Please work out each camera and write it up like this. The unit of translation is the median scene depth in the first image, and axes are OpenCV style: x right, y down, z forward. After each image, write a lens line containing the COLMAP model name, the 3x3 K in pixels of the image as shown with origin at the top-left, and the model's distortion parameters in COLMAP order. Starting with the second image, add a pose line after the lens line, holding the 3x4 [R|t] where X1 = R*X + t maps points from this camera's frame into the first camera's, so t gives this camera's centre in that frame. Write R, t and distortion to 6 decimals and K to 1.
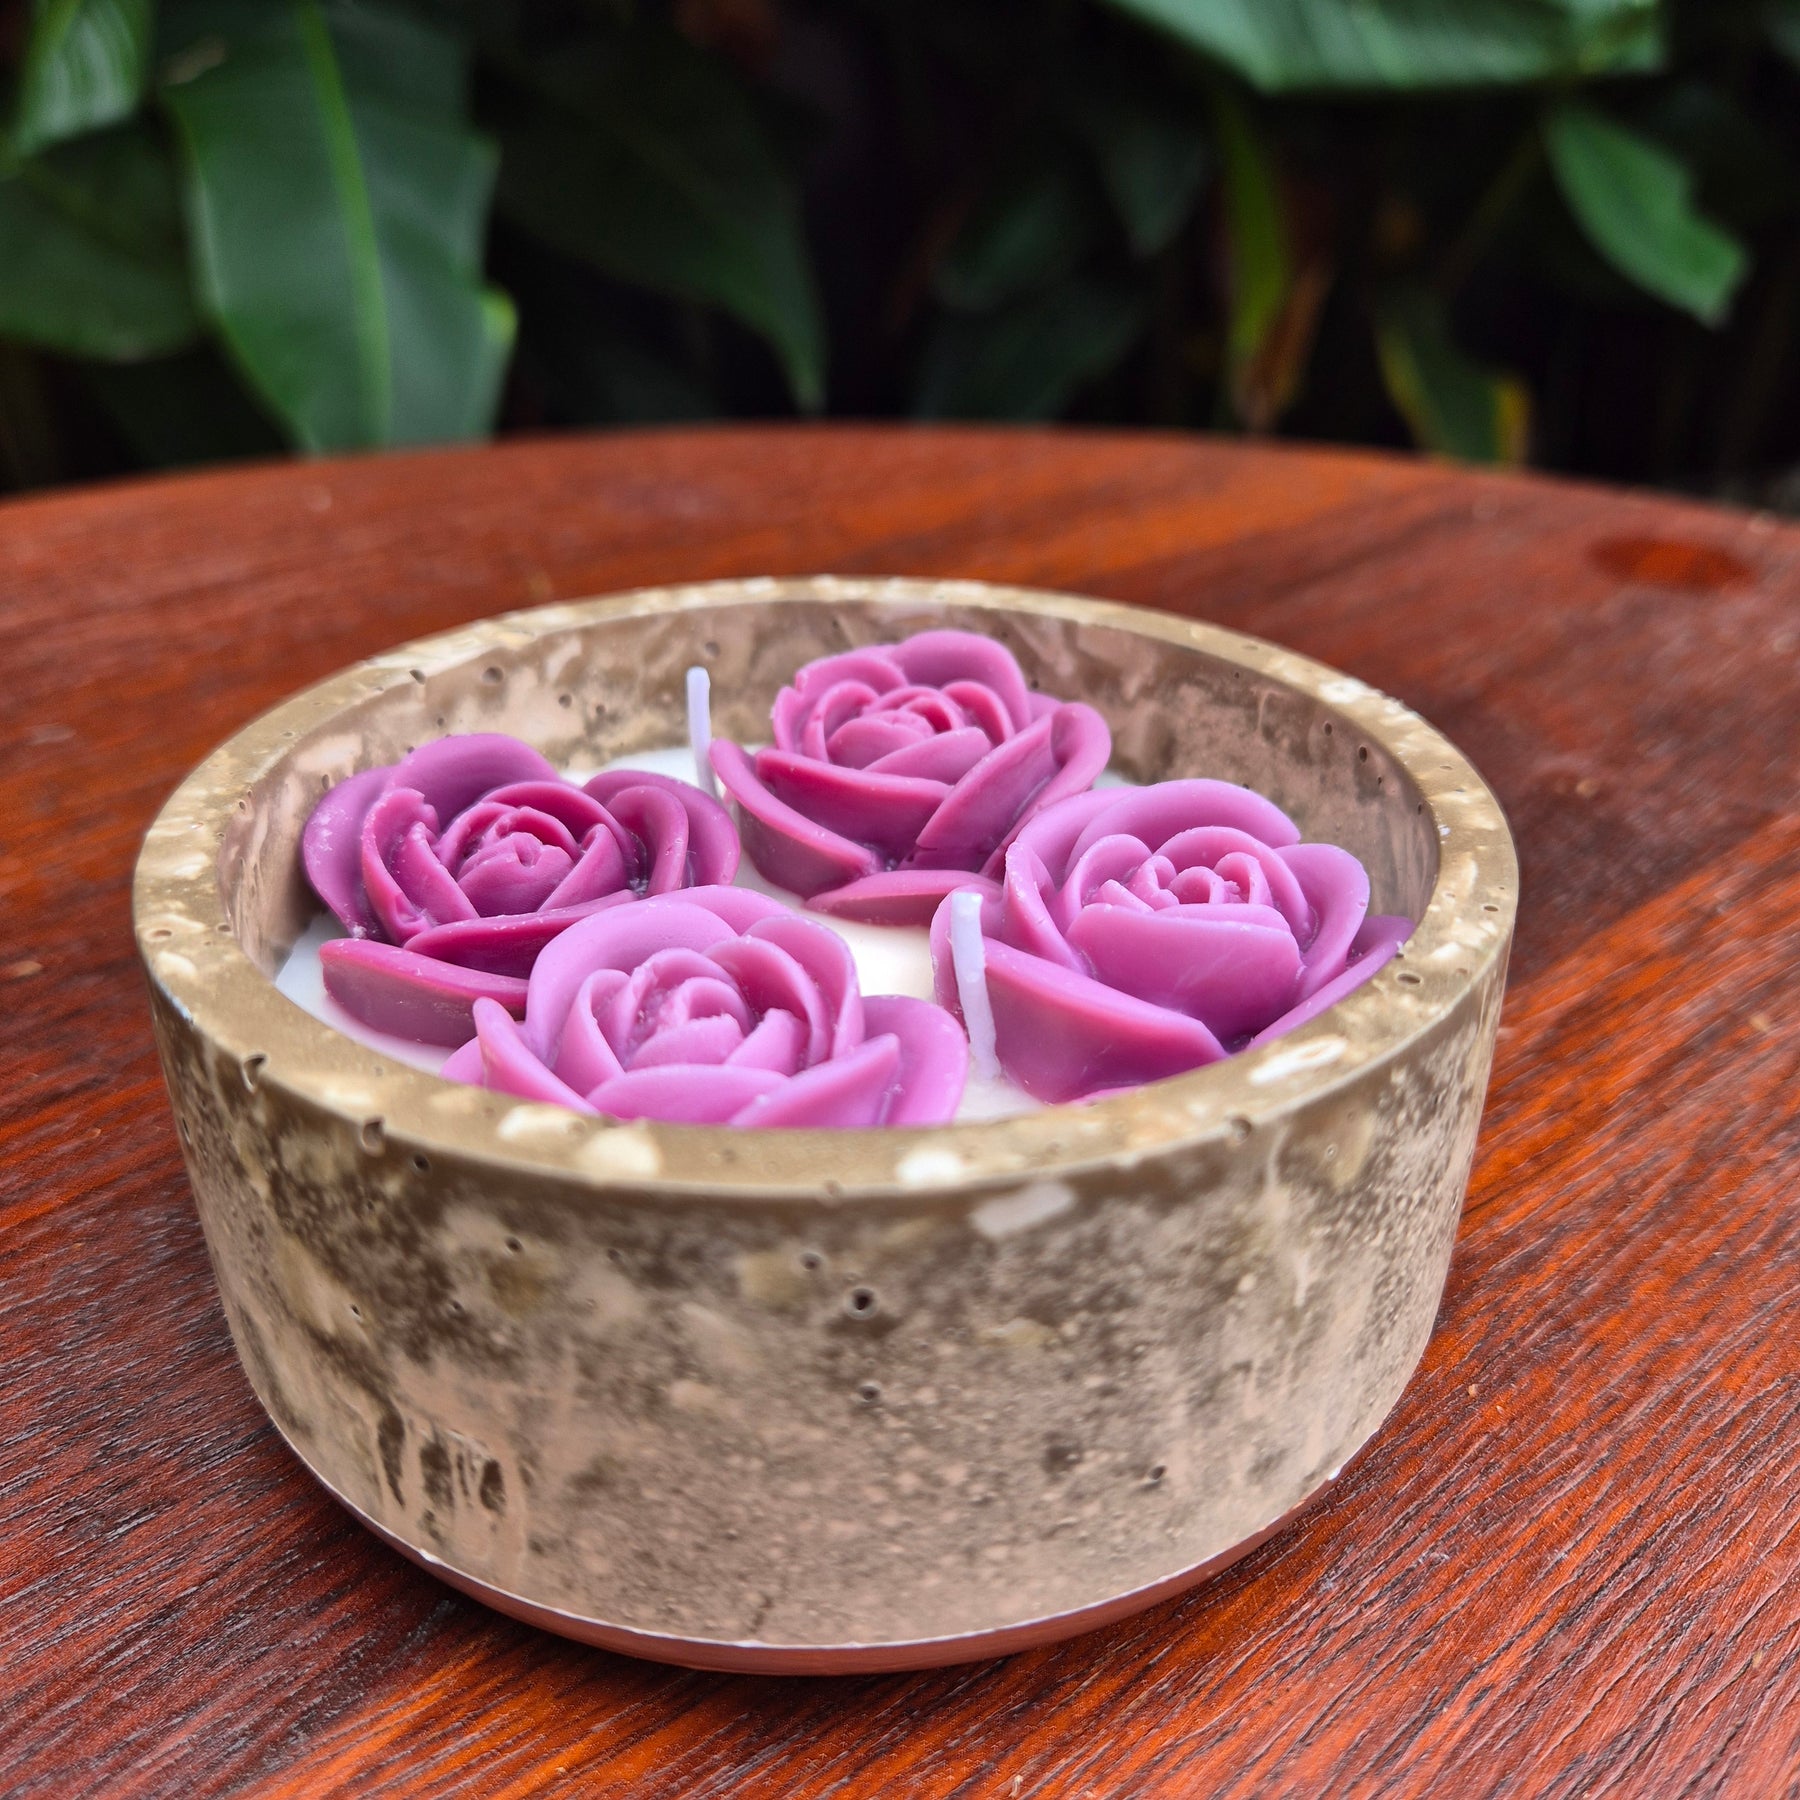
lens RADIAL K [[1745.2, 0, 915.4], [0, 1745.2, 895.6], [0, 0, 1]] dist [0.013415, 0.000000]
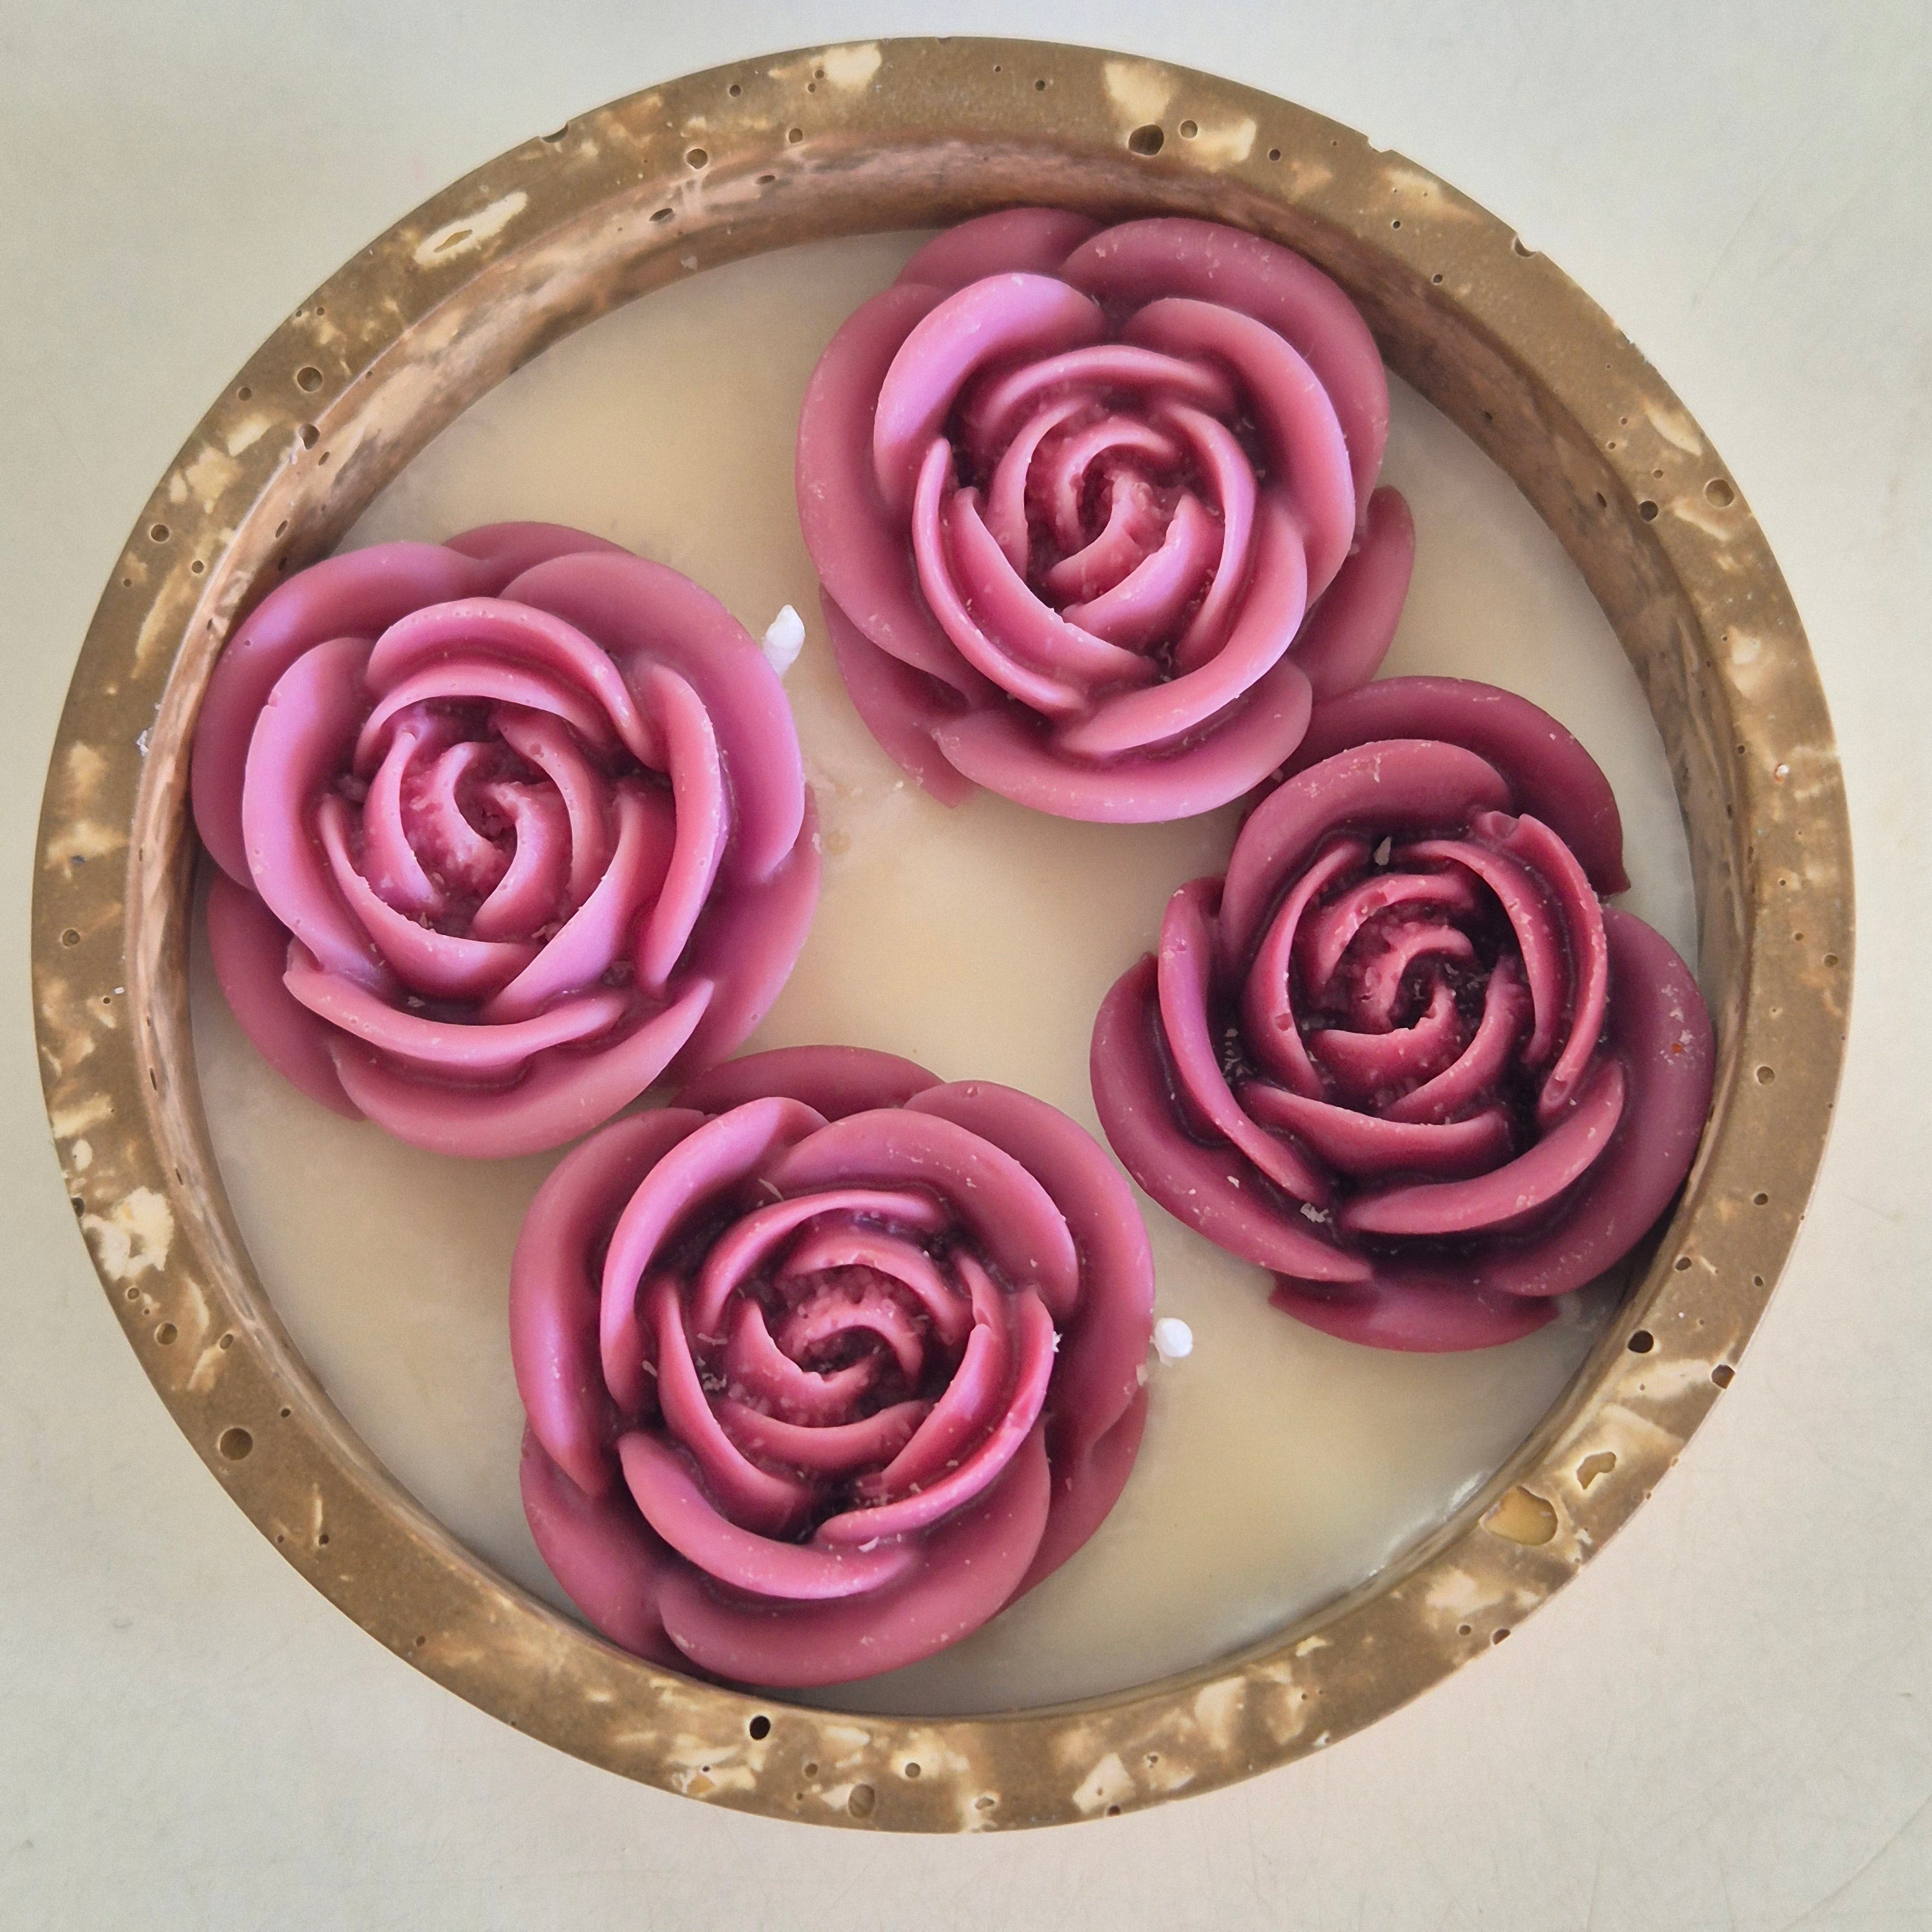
lens RADIAL K [[3777.9, 0, 942.7], [0, 3777.9, 859.0], [0, 0, 1]] dist [0.045052, 0.000000]
pose [[-0.999507, -0.031379, -0.001092, -0.052767], [0.008272, -0.296696, 0.954936, -1.953767], [-0.030288, 0.954456, 0.296809, 0.665579]]
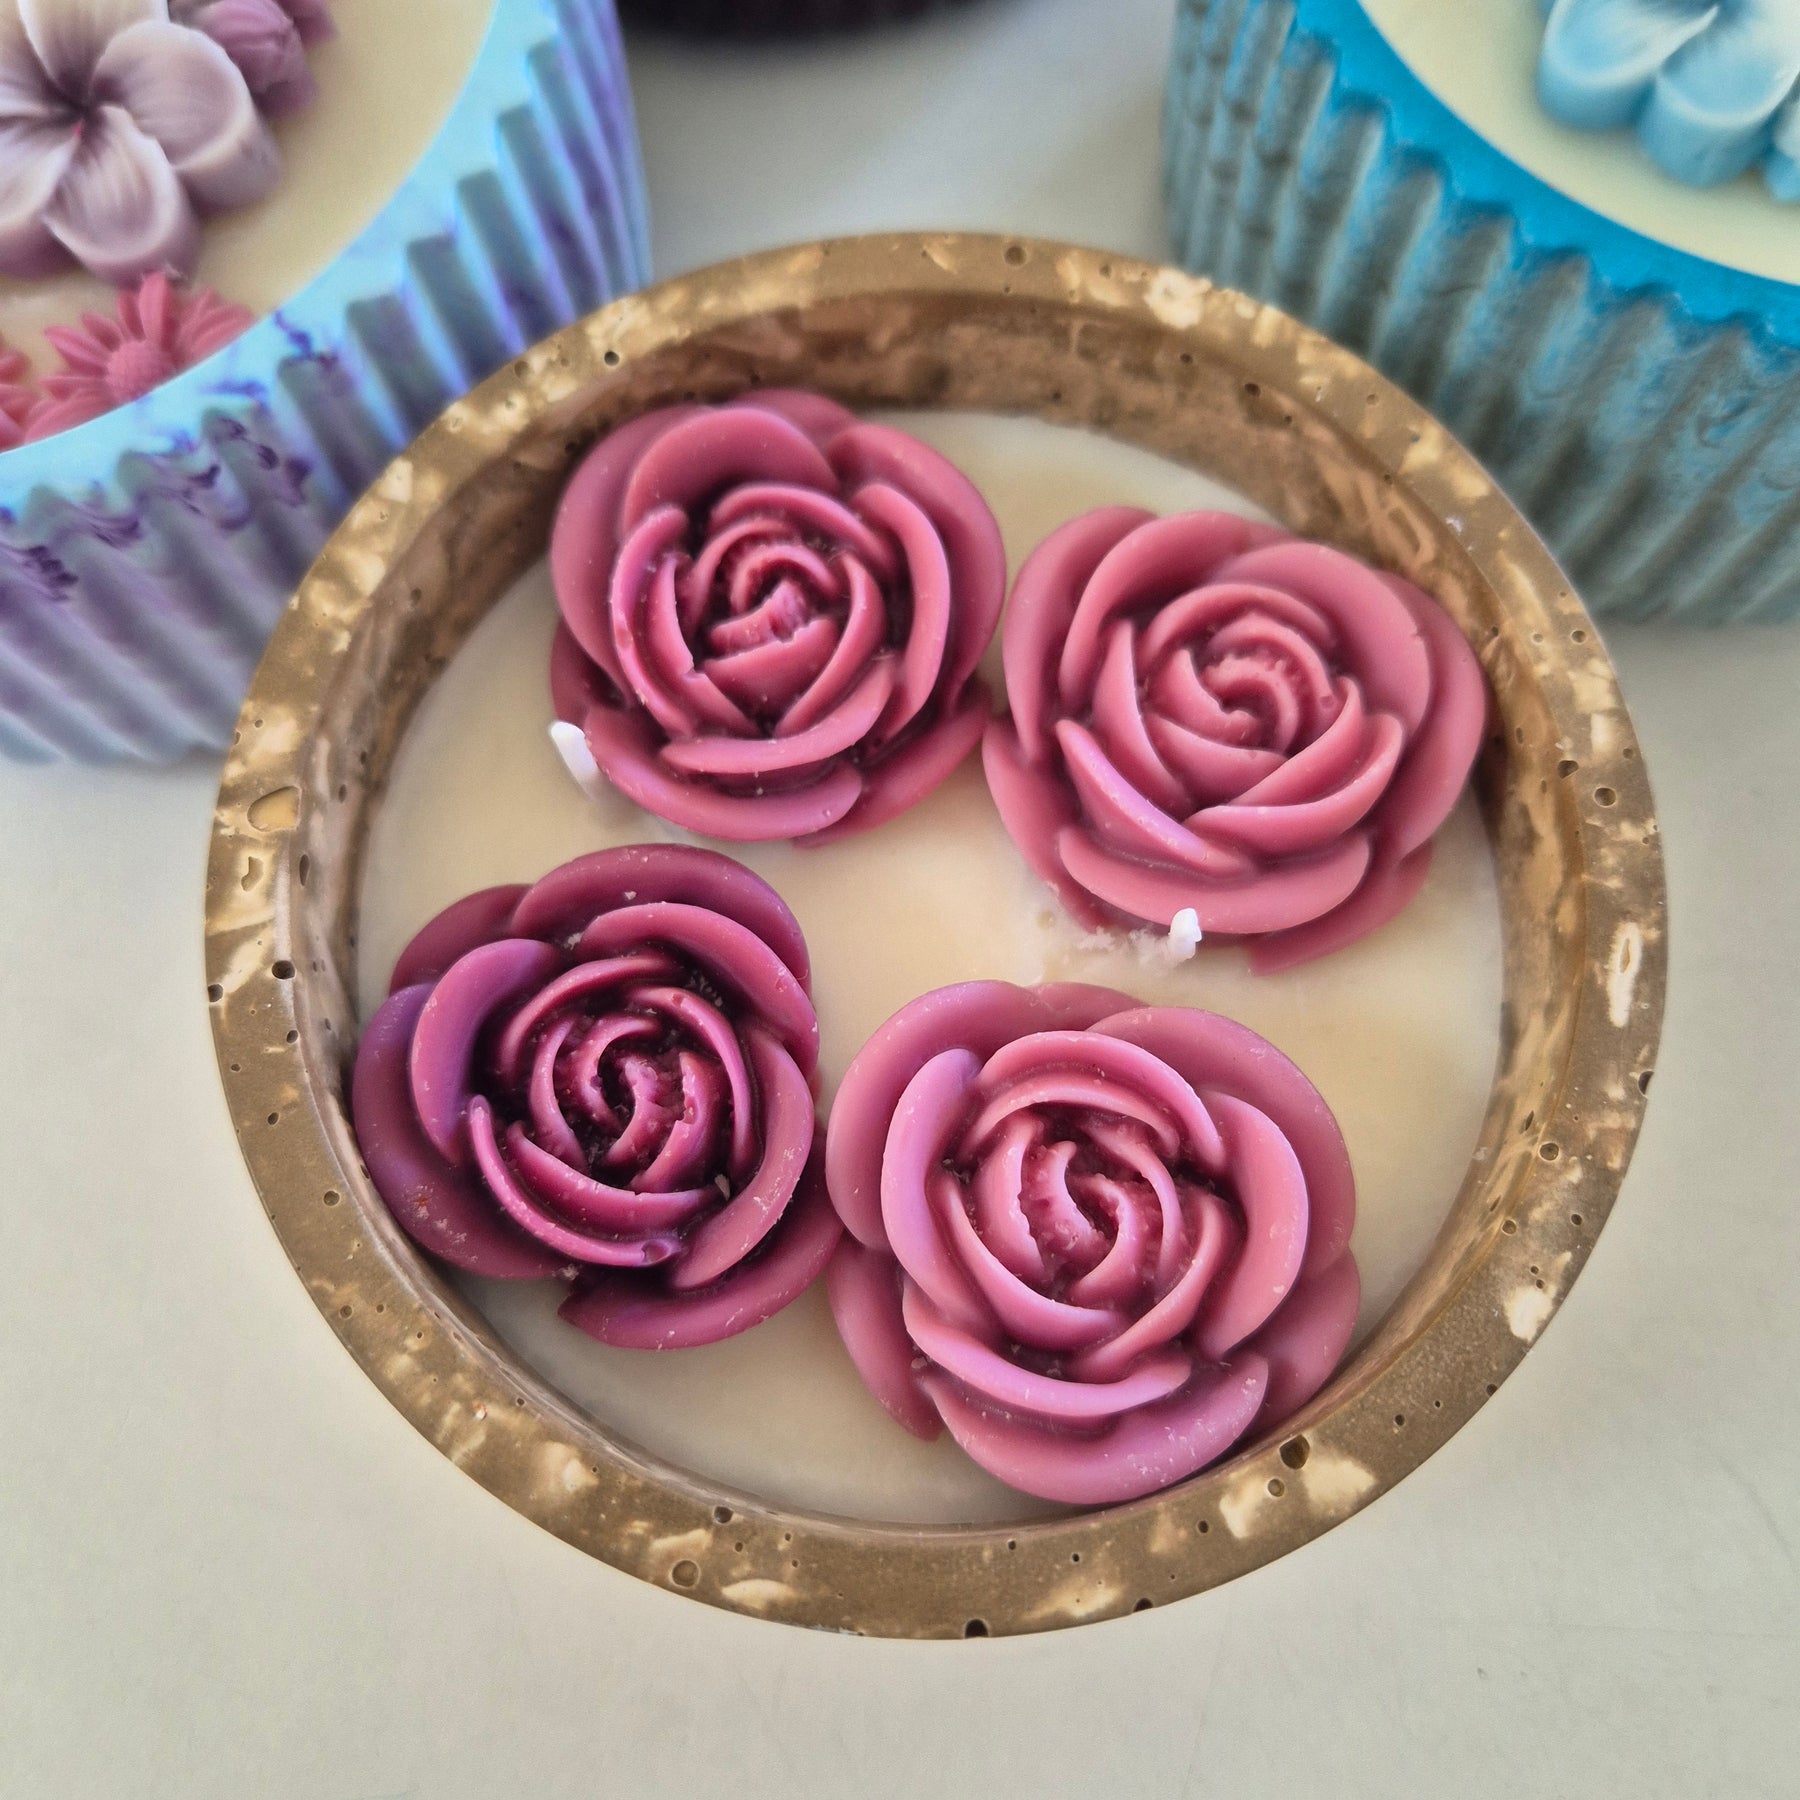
lens RADIAL K [[1745.2, 0, 915.3], [0, 1745.2, 916.1], [0, 0, 1]] dist [0.013415, 0.000000]
pose [[0.738758, -0.648459, 0.183679, -0.301927], [0.325701, 0.582091, 0.745043, -0.902572], [-0.590048, -0.490582, 0.641228, 0.526782]]
